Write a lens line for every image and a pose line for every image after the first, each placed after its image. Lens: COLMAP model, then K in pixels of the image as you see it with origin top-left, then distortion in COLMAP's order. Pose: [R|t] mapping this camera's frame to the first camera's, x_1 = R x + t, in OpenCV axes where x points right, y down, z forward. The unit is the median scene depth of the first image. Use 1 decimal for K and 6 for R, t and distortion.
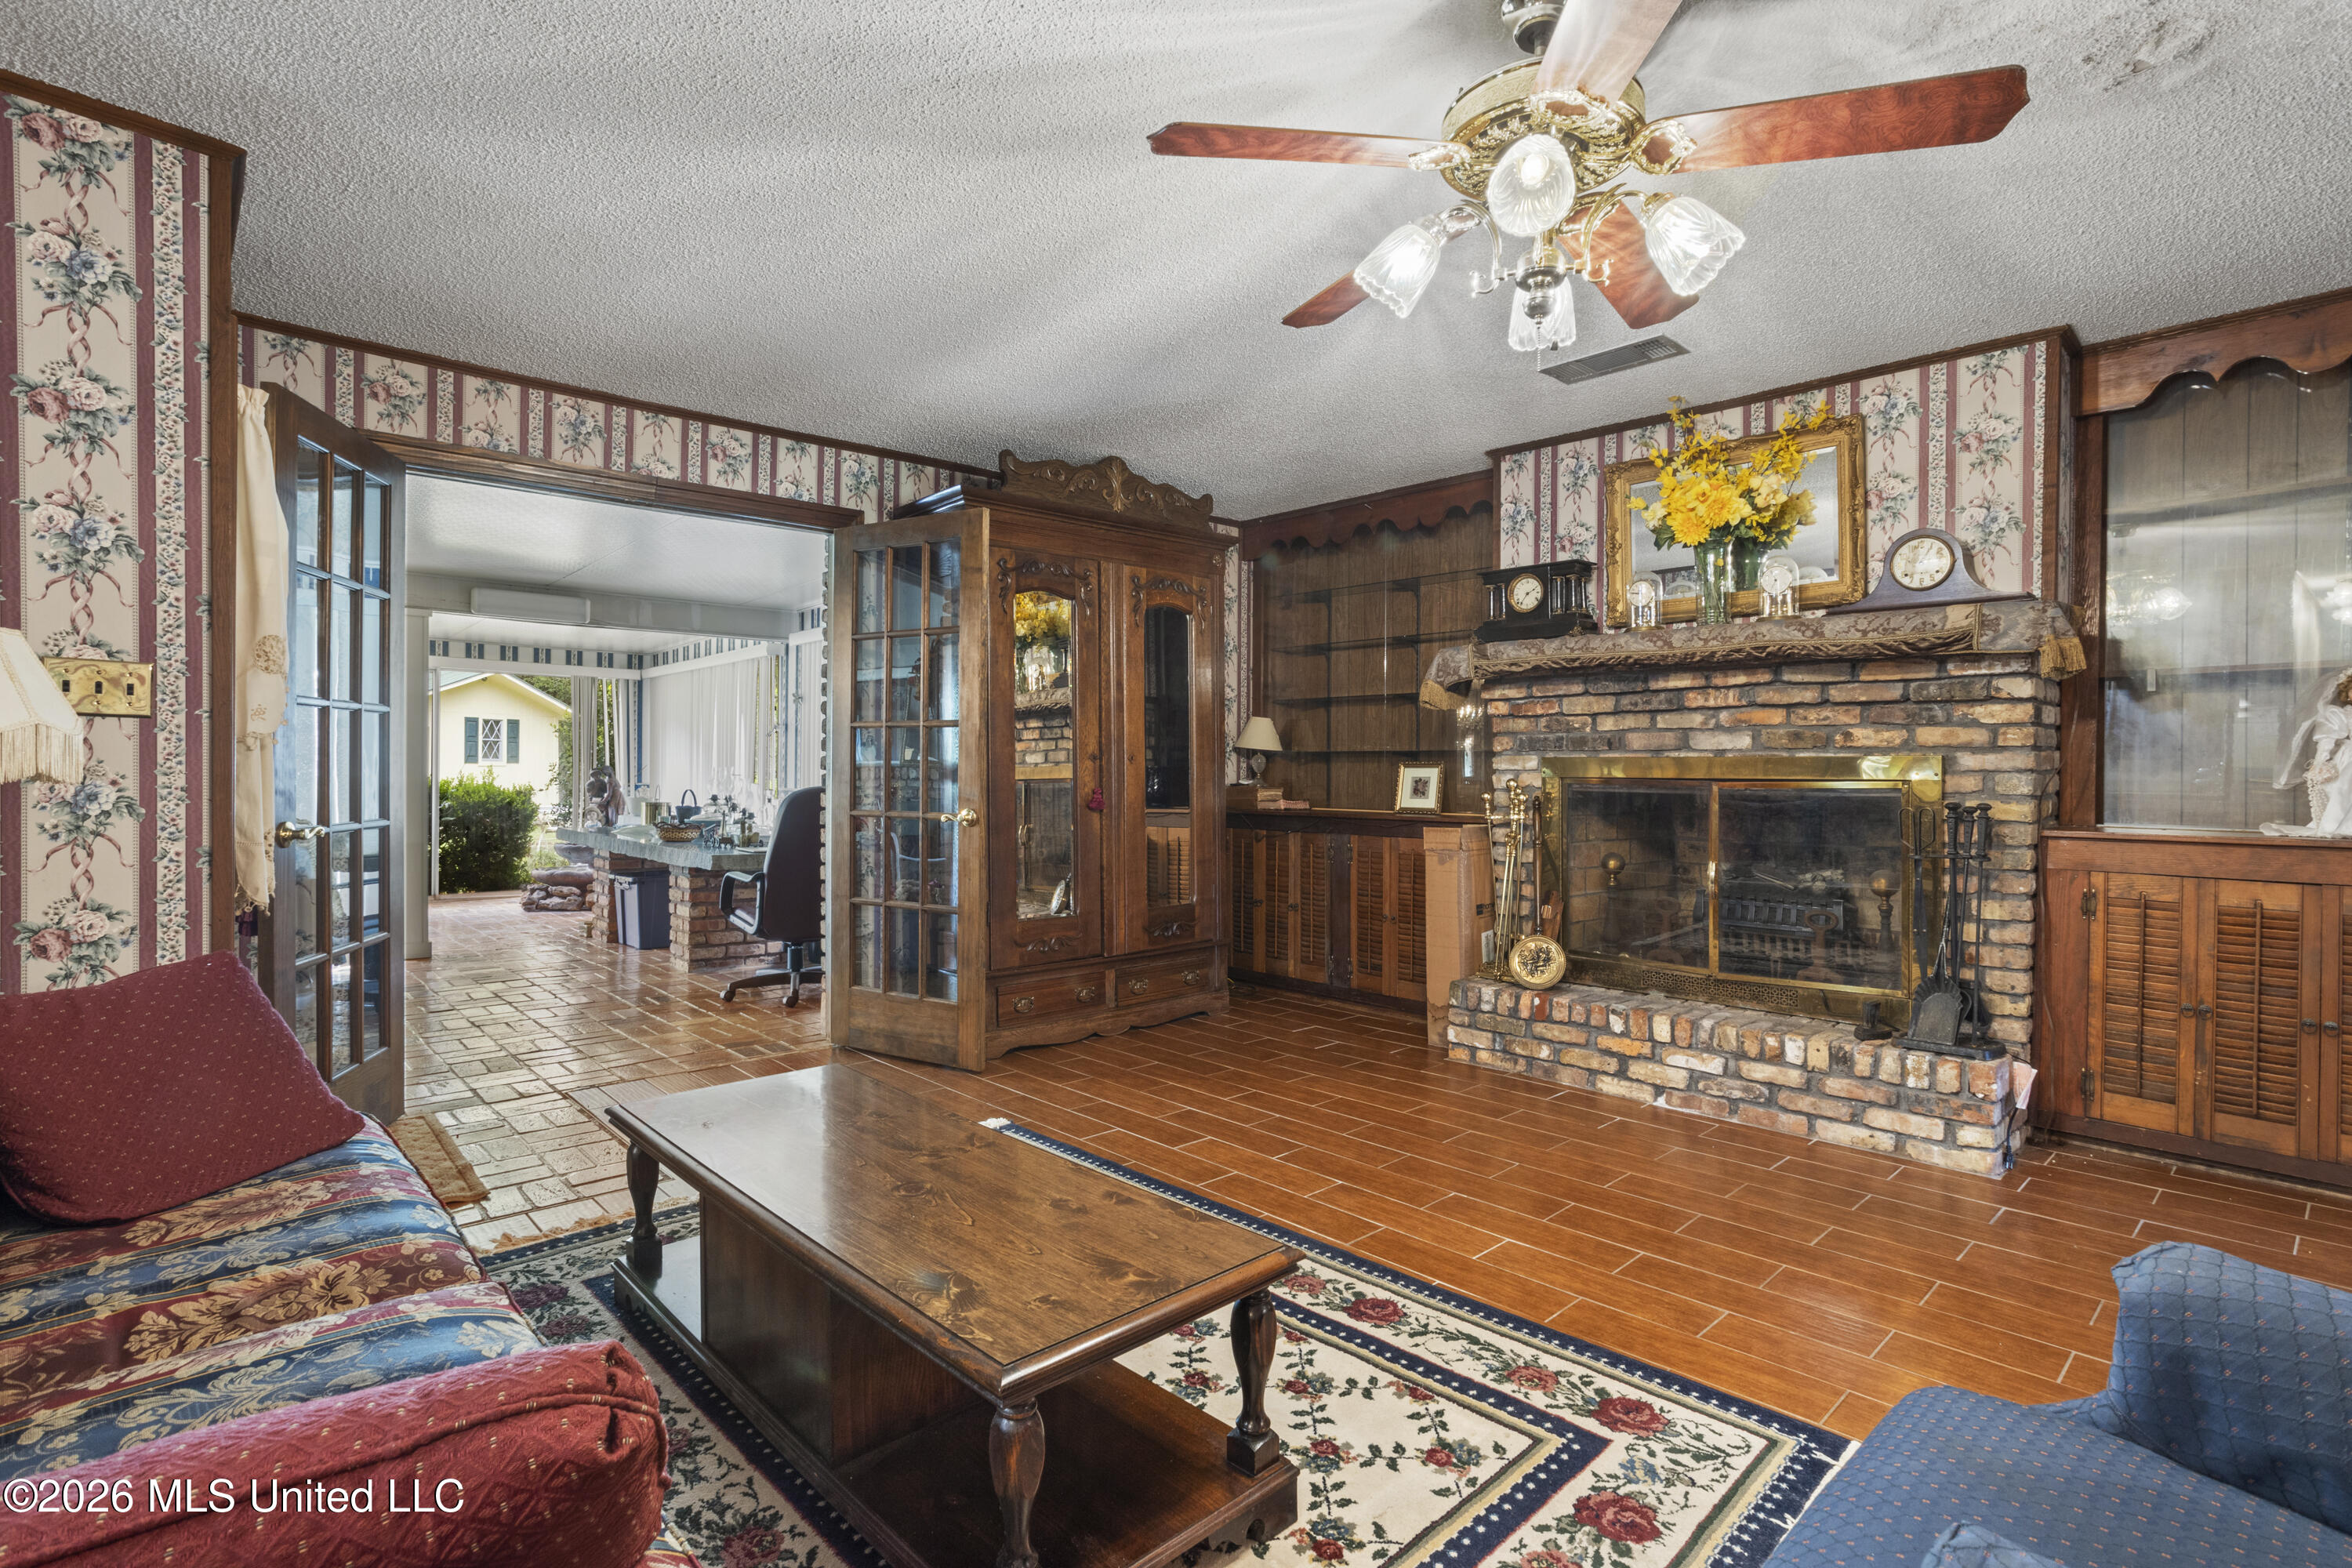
lens RADIAL K [[1133.0, 0, 1162.5], [0, 1133.0, 770.3], [0, 0, 1]] dist [-0.017838, 0.007620]
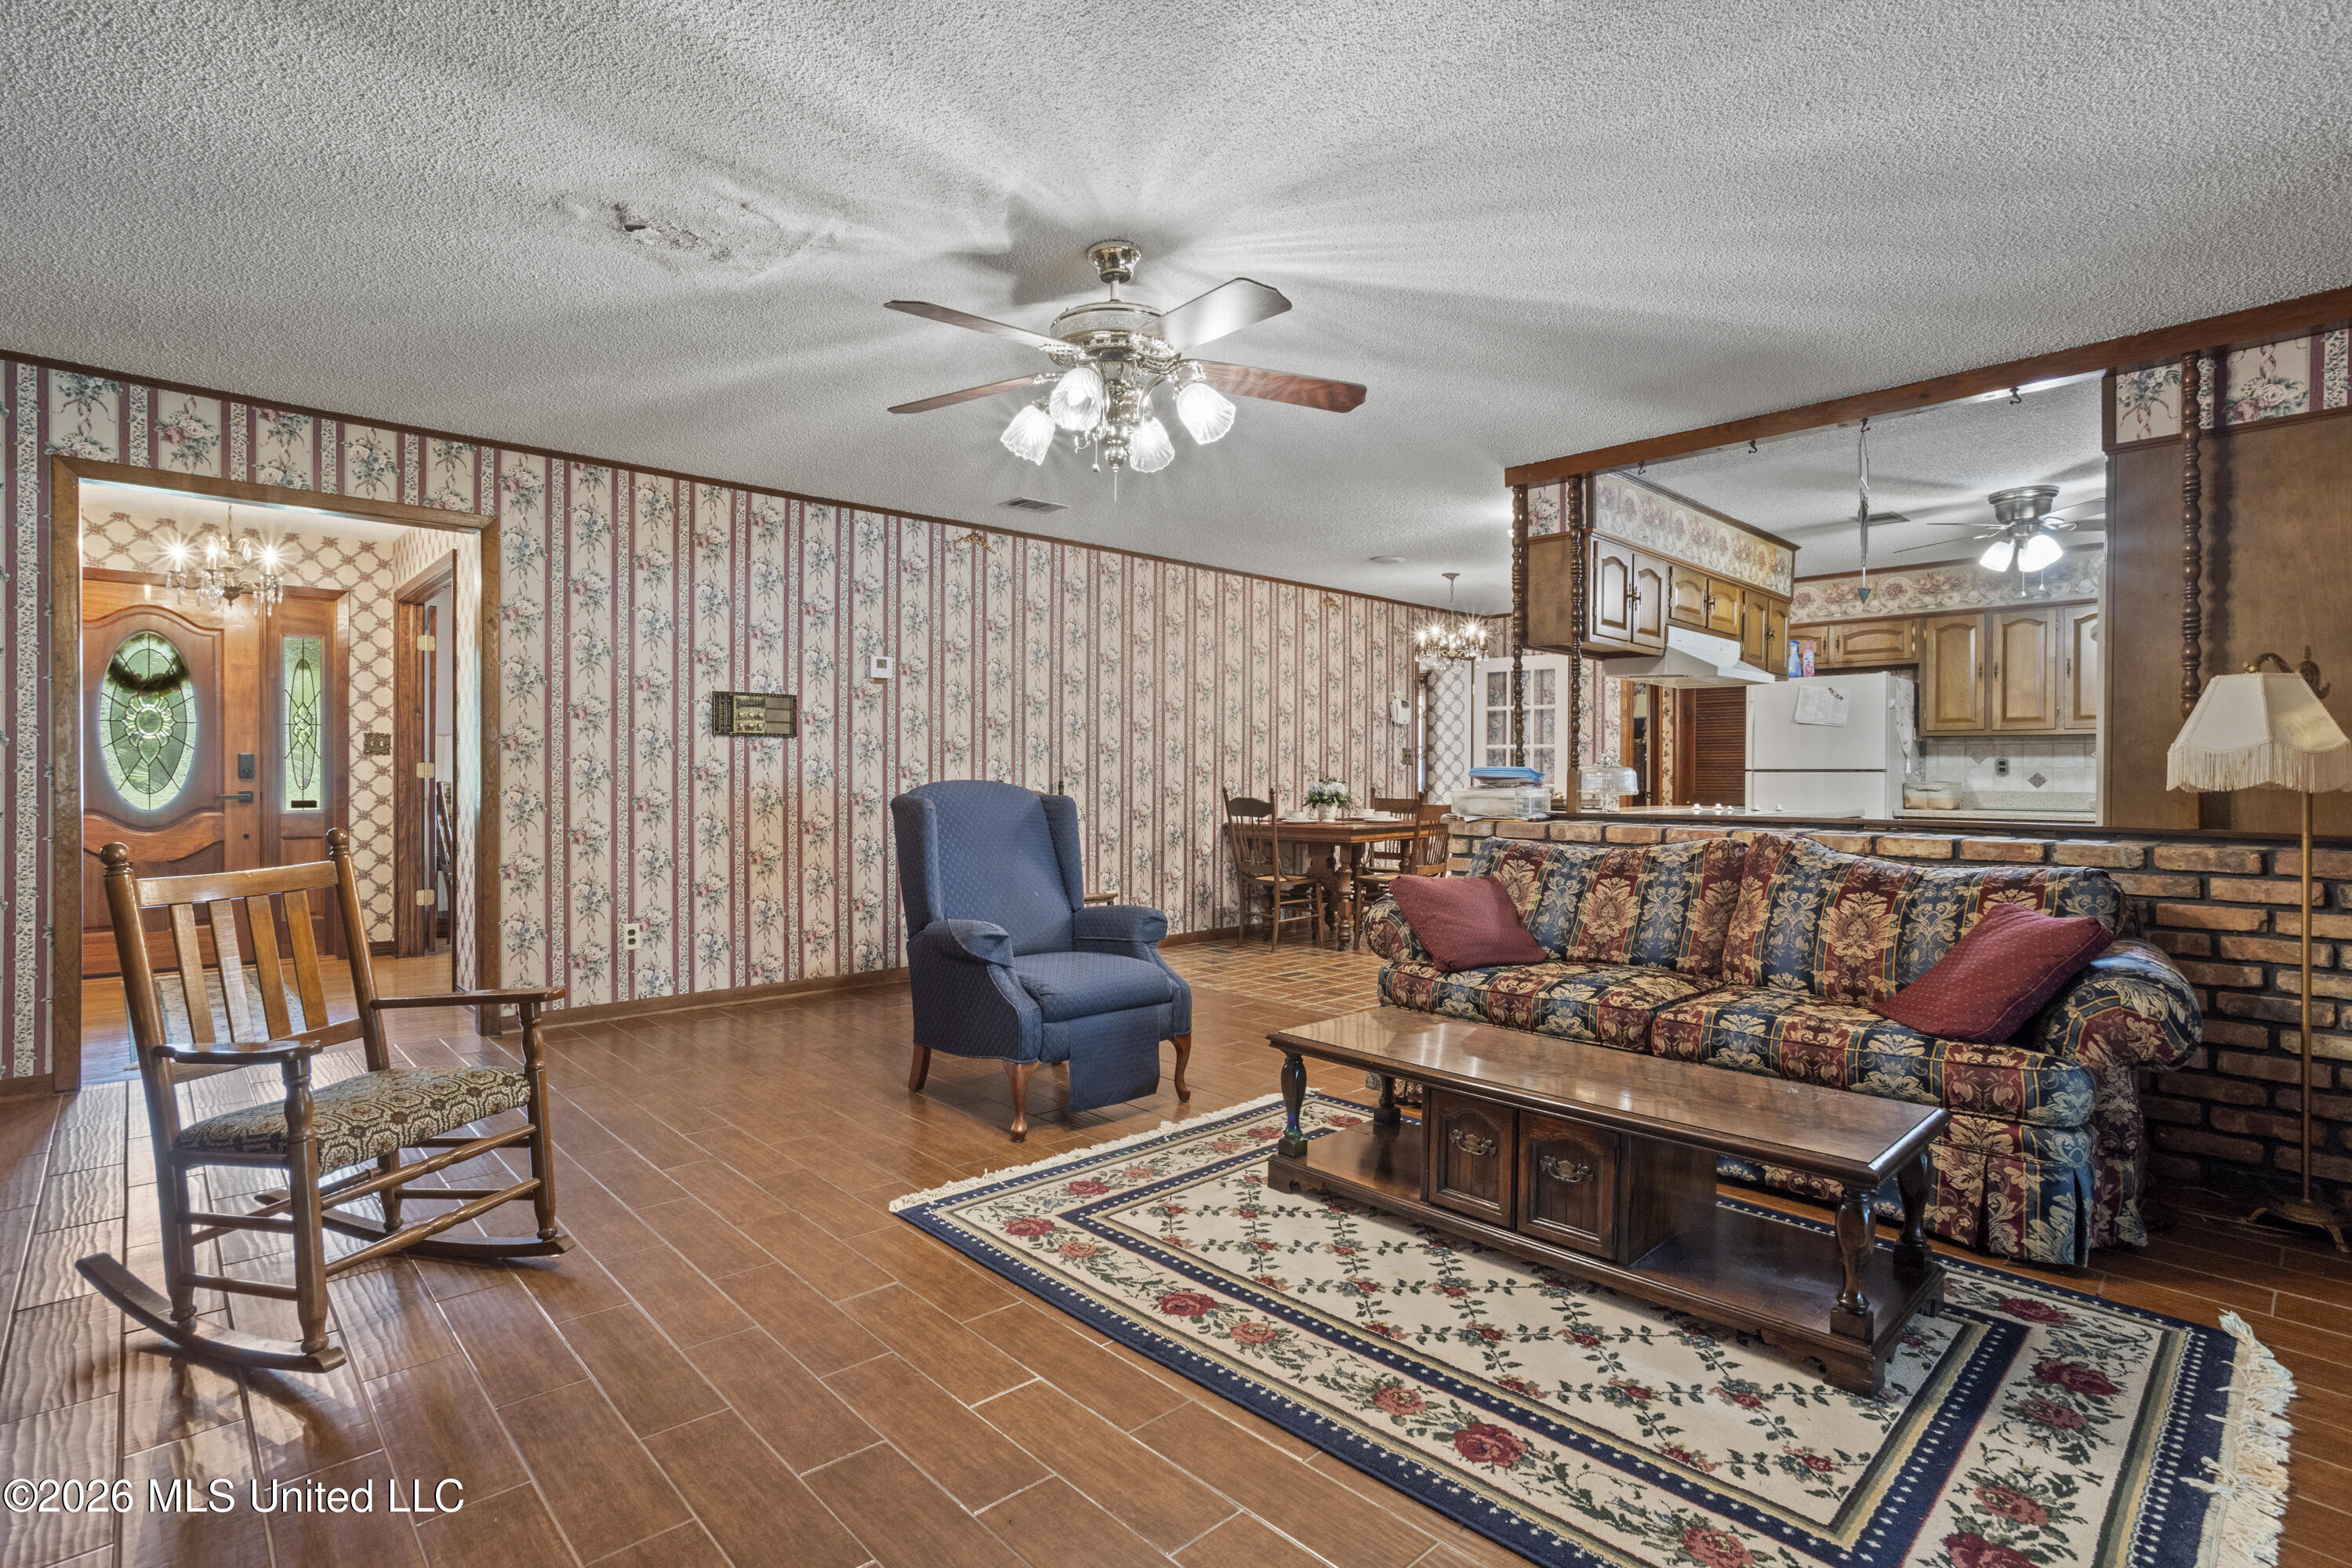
lens RADIAL K [[1133.0, 0, 1158.5], [0, 1133.0, 775.6], [0, 0, 1]] dist [-0.017838, 0.007620]
pose [[-0.999927, -0.009921, -0.006837, 0.150803], [-0.009950, 0.999942, 0.004201, 0.001953], [0.006795, 0.004269, -0.999968, 1.349860]]
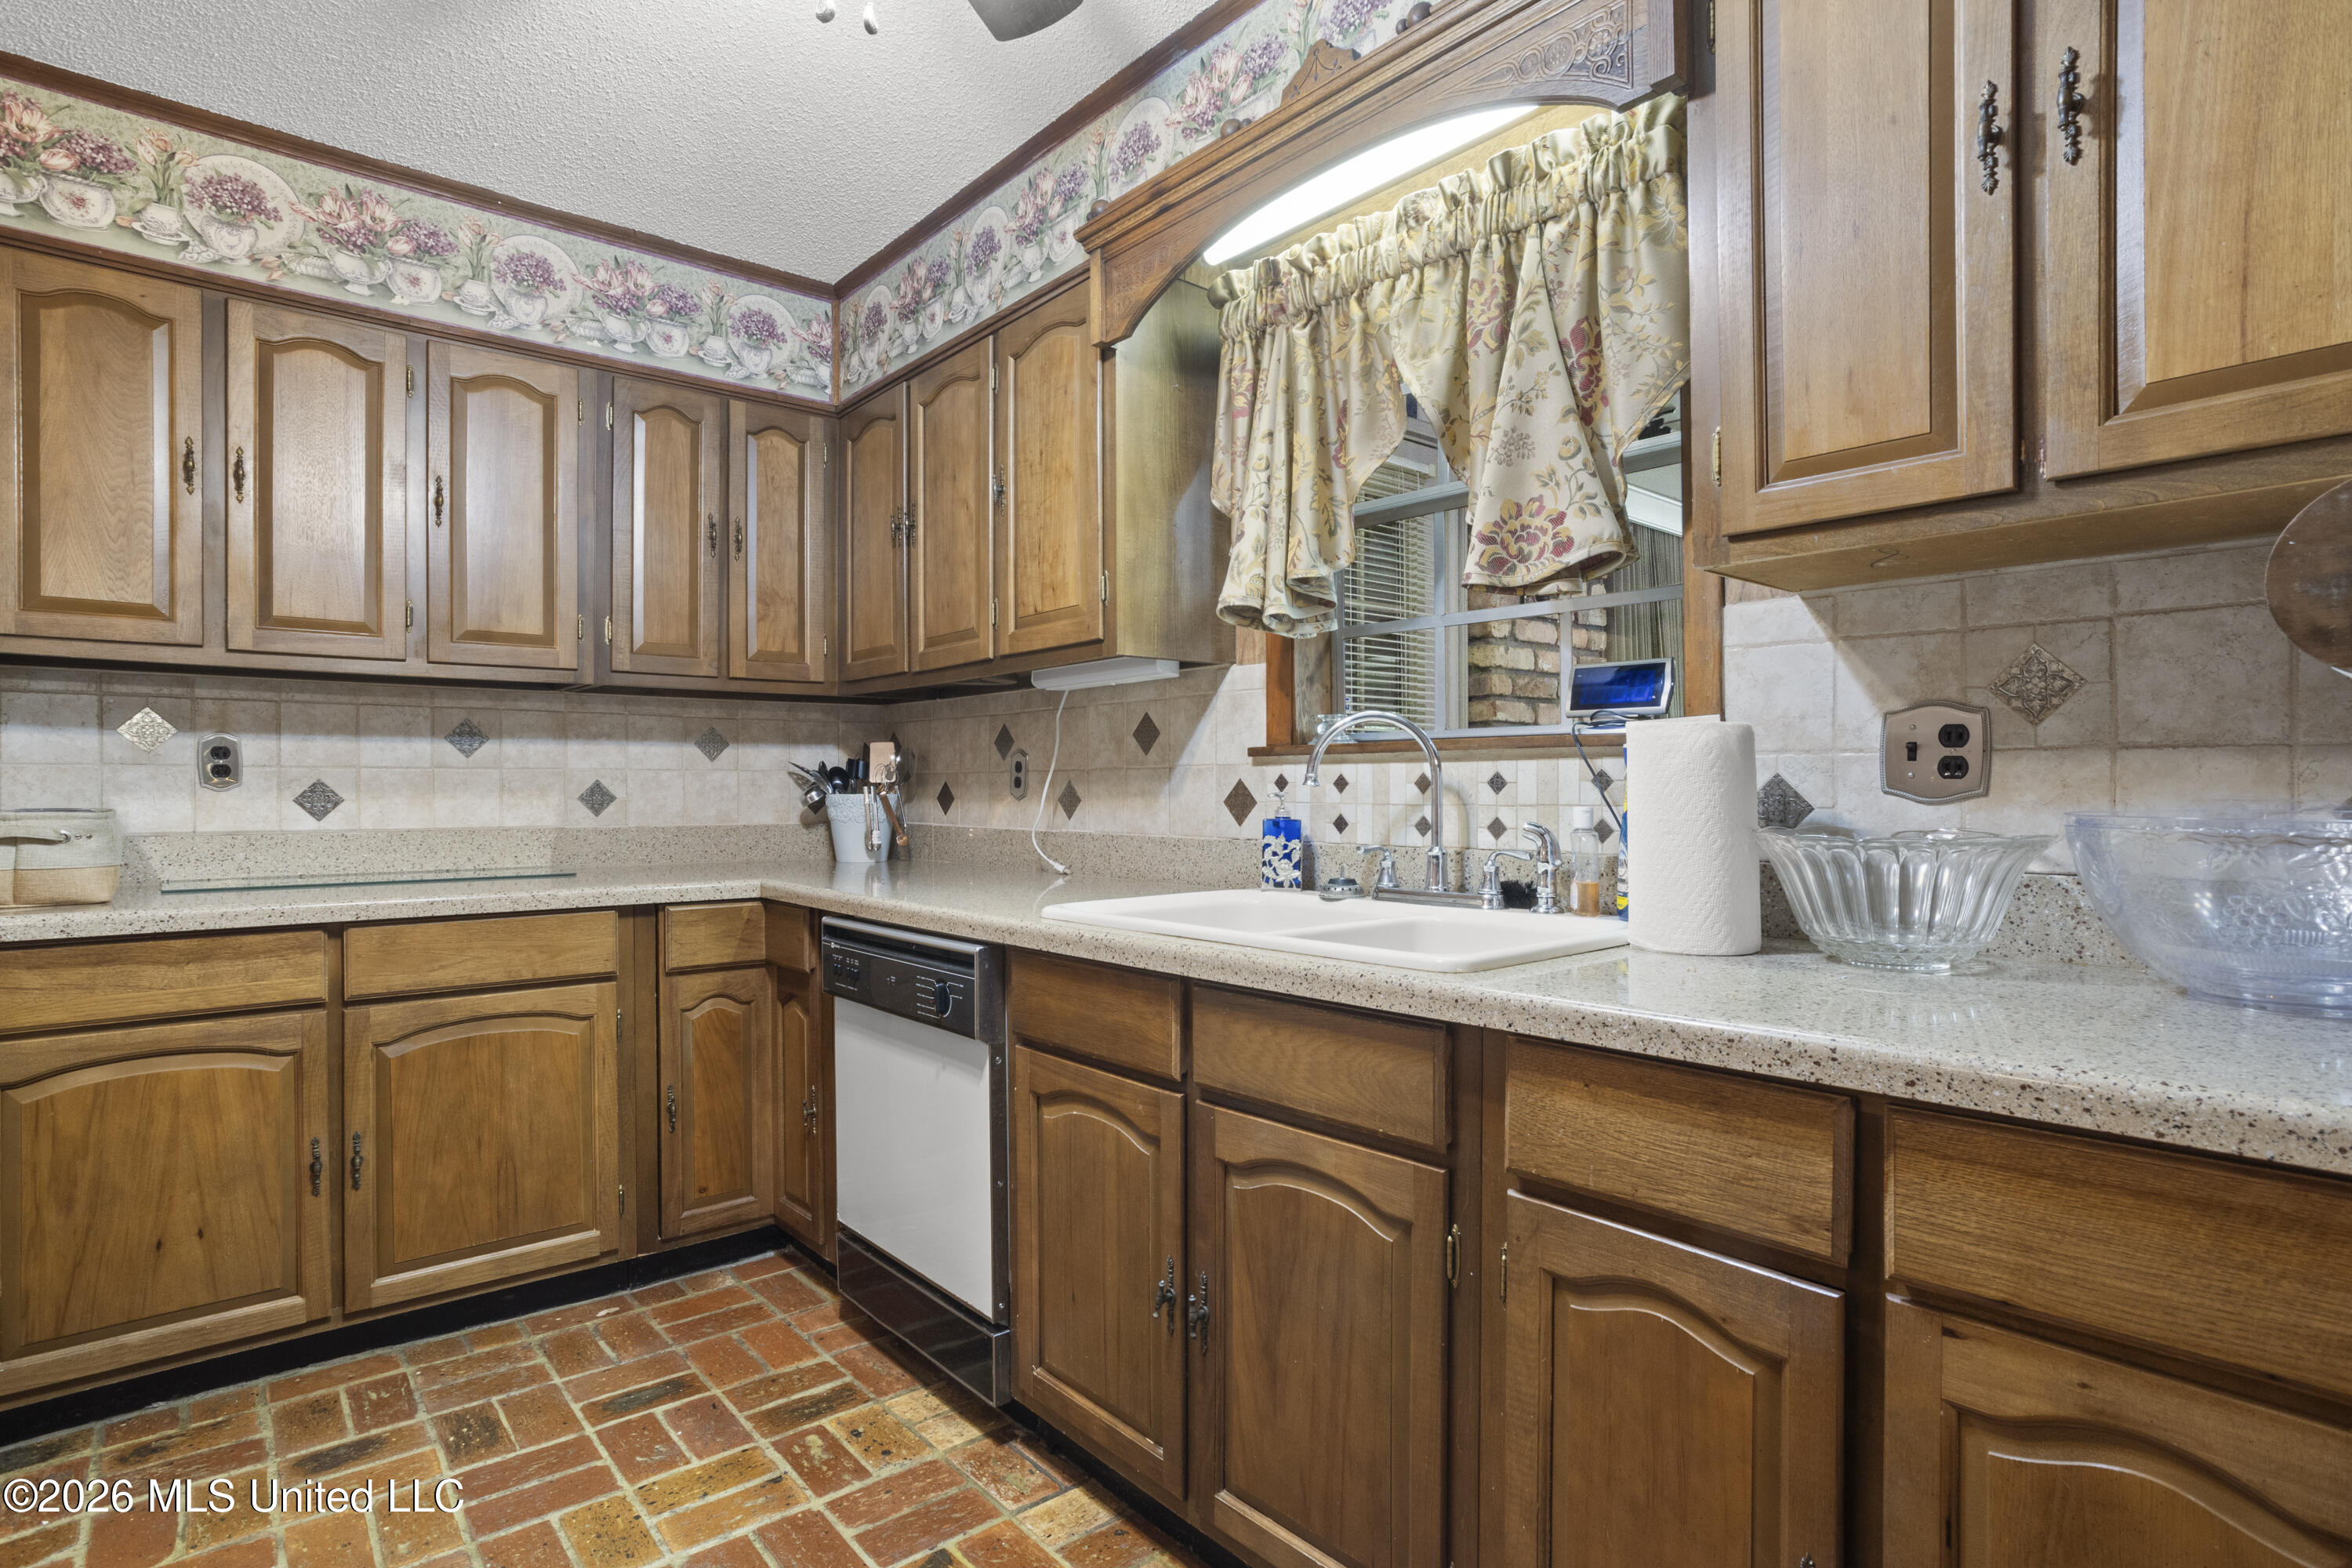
lens RADIAL K [[1196.5, 0, 1170.7], [0, 1196.5, 783.9], [0, 0, 1]] dist [-0.001581, 0.001249]
pose [[-0.039259, -0.010461, -0.999174, -0.651550], [-0.004154, 0.999938, -0.010306, -0.001460], [0.999220, 0.003746, -0.039300, -0.034180]]
